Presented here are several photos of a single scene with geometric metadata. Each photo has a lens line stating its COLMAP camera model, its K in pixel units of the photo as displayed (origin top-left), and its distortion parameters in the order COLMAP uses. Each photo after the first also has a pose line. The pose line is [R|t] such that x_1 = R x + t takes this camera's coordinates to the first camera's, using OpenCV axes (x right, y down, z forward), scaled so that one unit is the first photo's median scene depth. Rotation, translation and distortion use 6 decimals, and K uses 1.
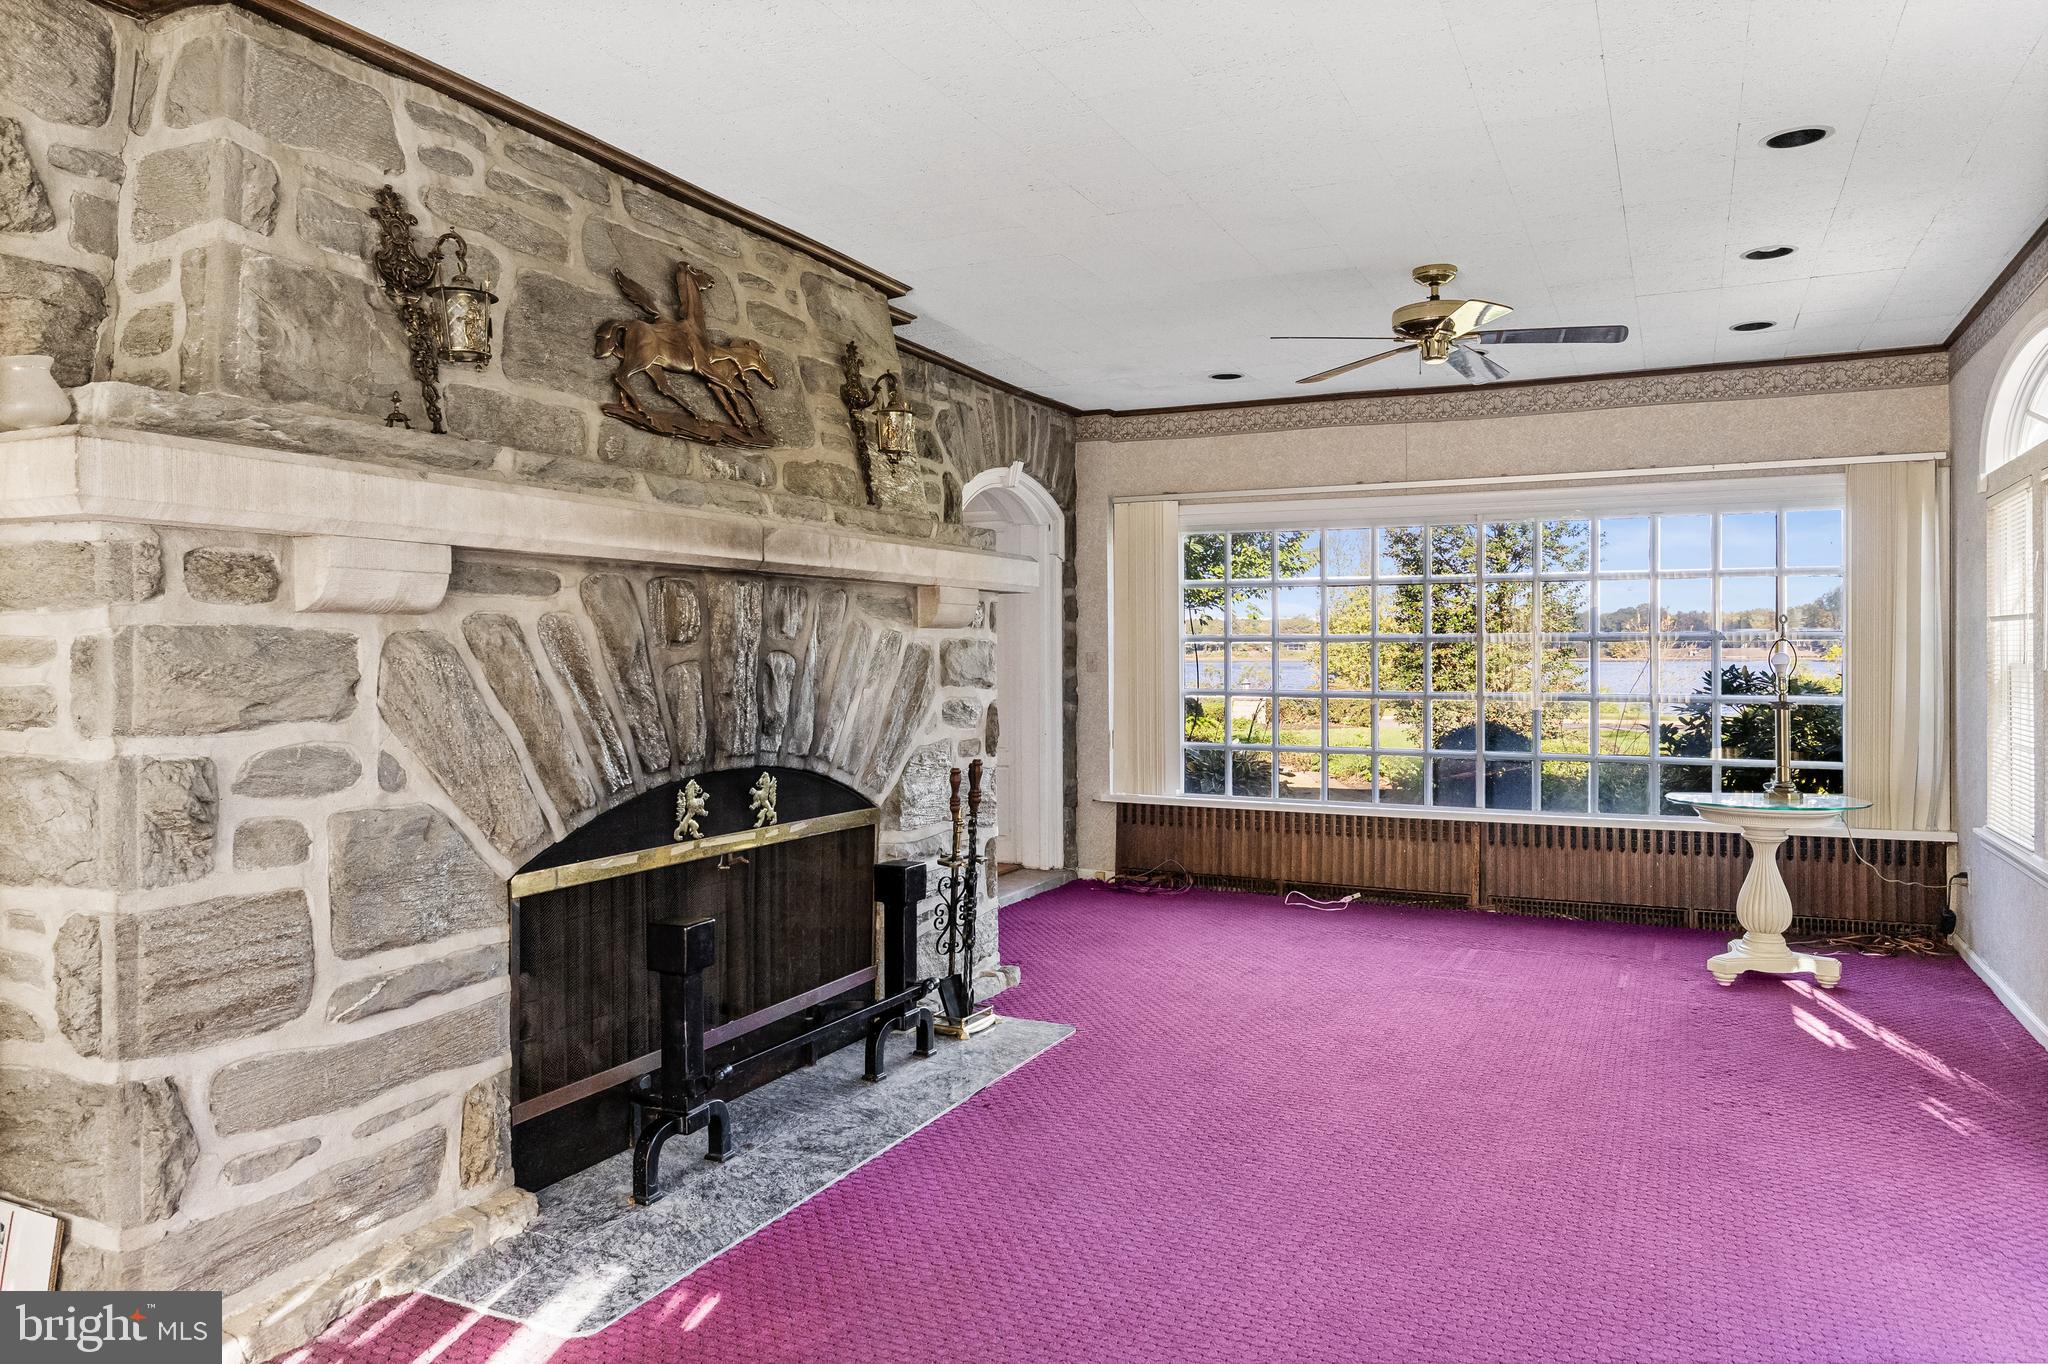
lens RADIAL K [[1397.7, 0, 1022.3], [0, 1397.7, 677.3], [0, 0, 1]] dist [0.011884, -0.000395]
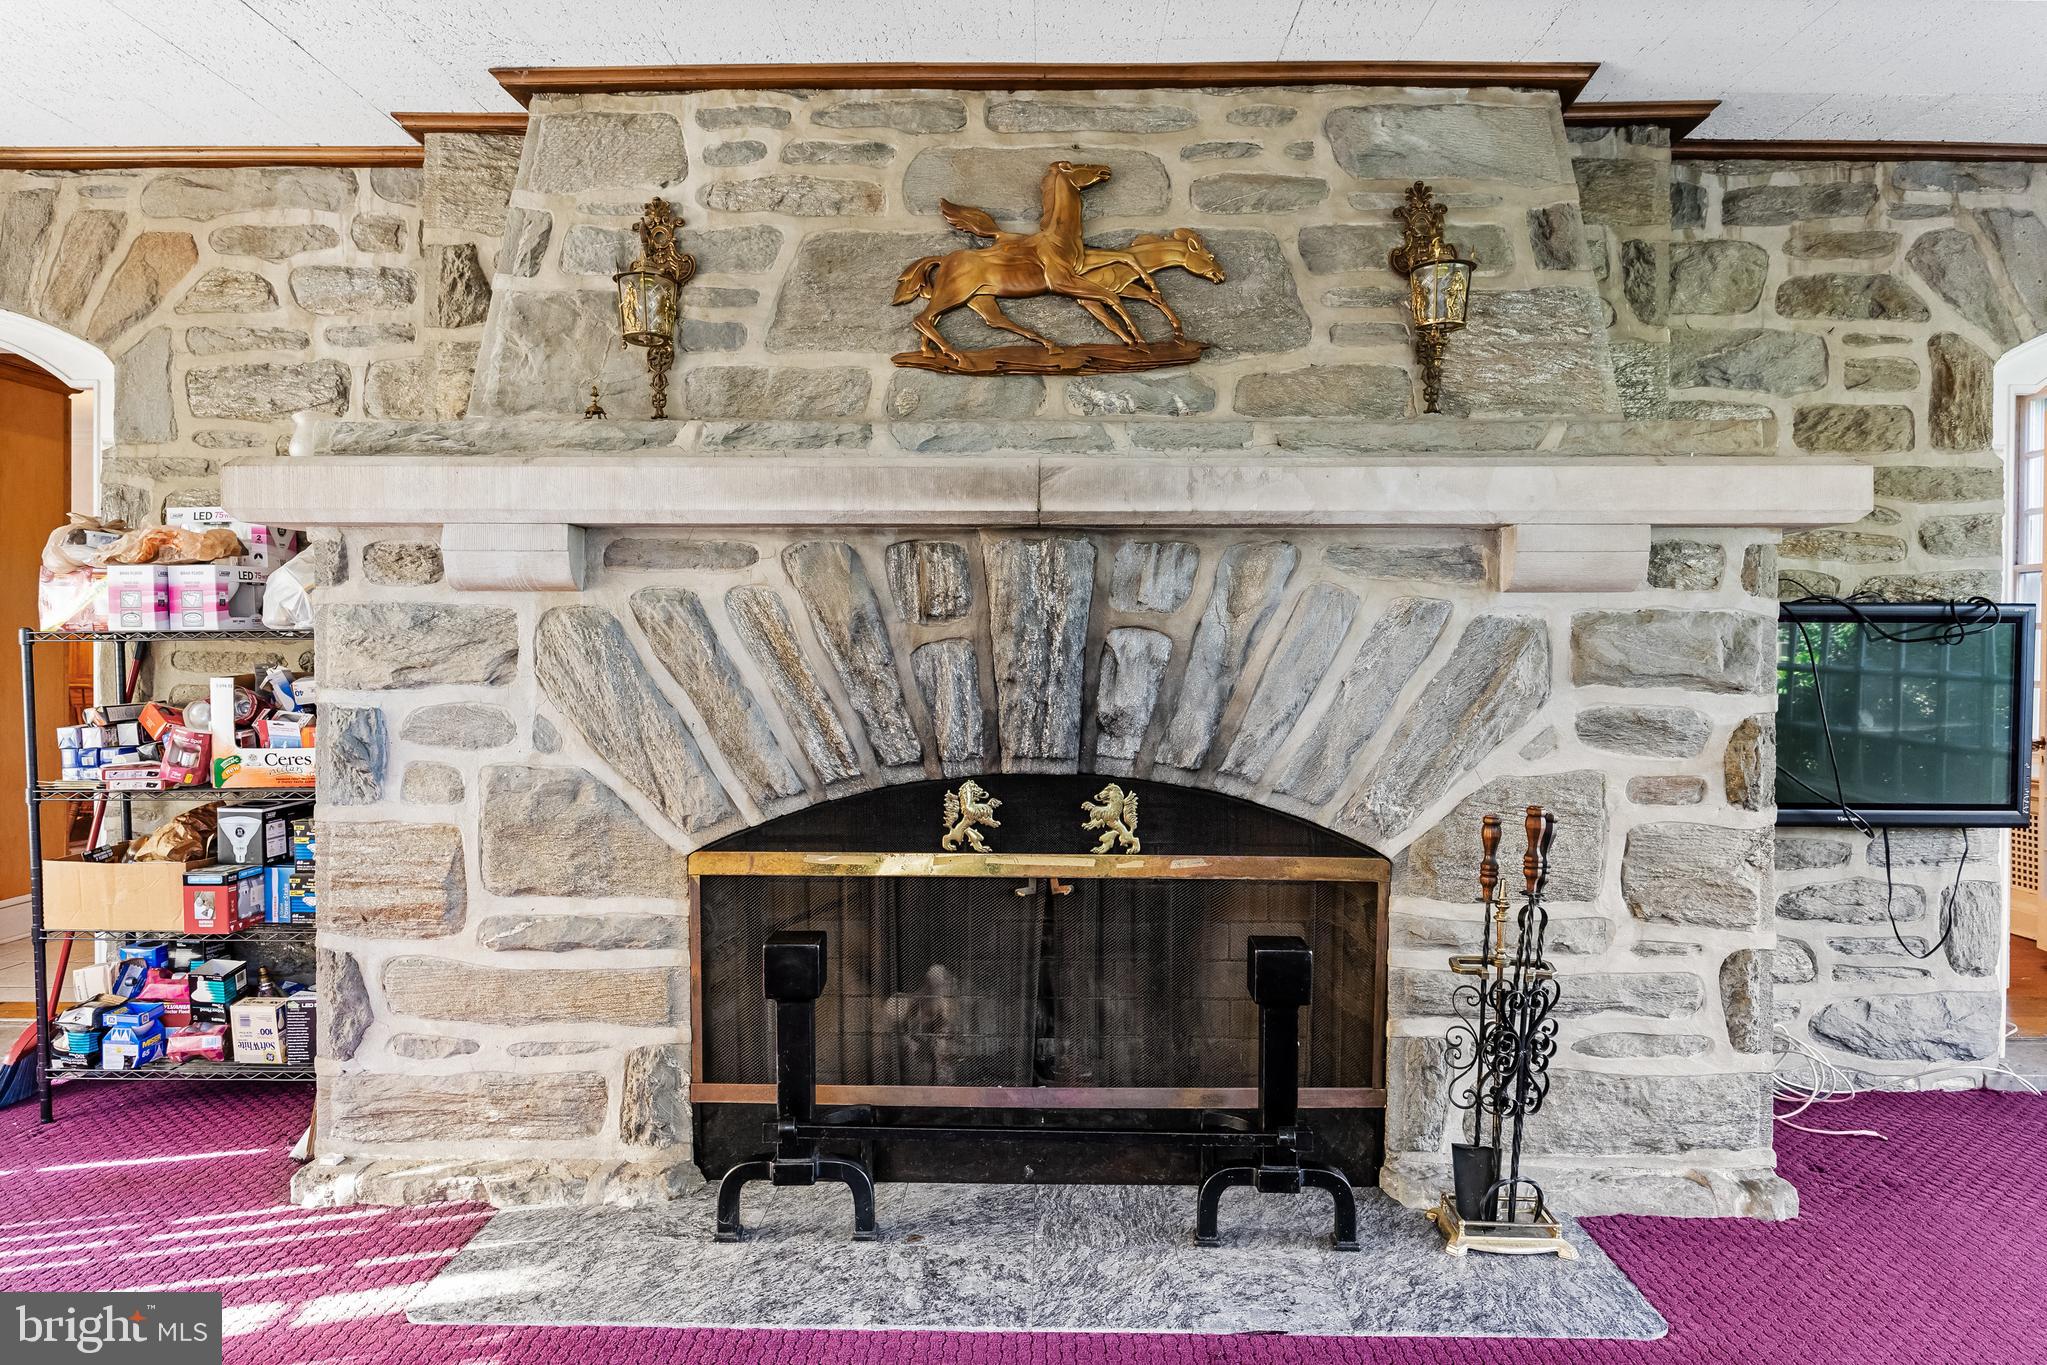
lens RADIAL K [[1240.1, 0, 1022.5], [0, 1240.1, 662.3], [0, 0, 1]] dist [-0.005913, 0.004690]
pose [[0.412741, 0.016953, -0.910690, 0.487577], [-0.022279, 0.999716, 0.008513, -0.004774], [0.910576, 0.016775, 0.413002, 0.777132]]
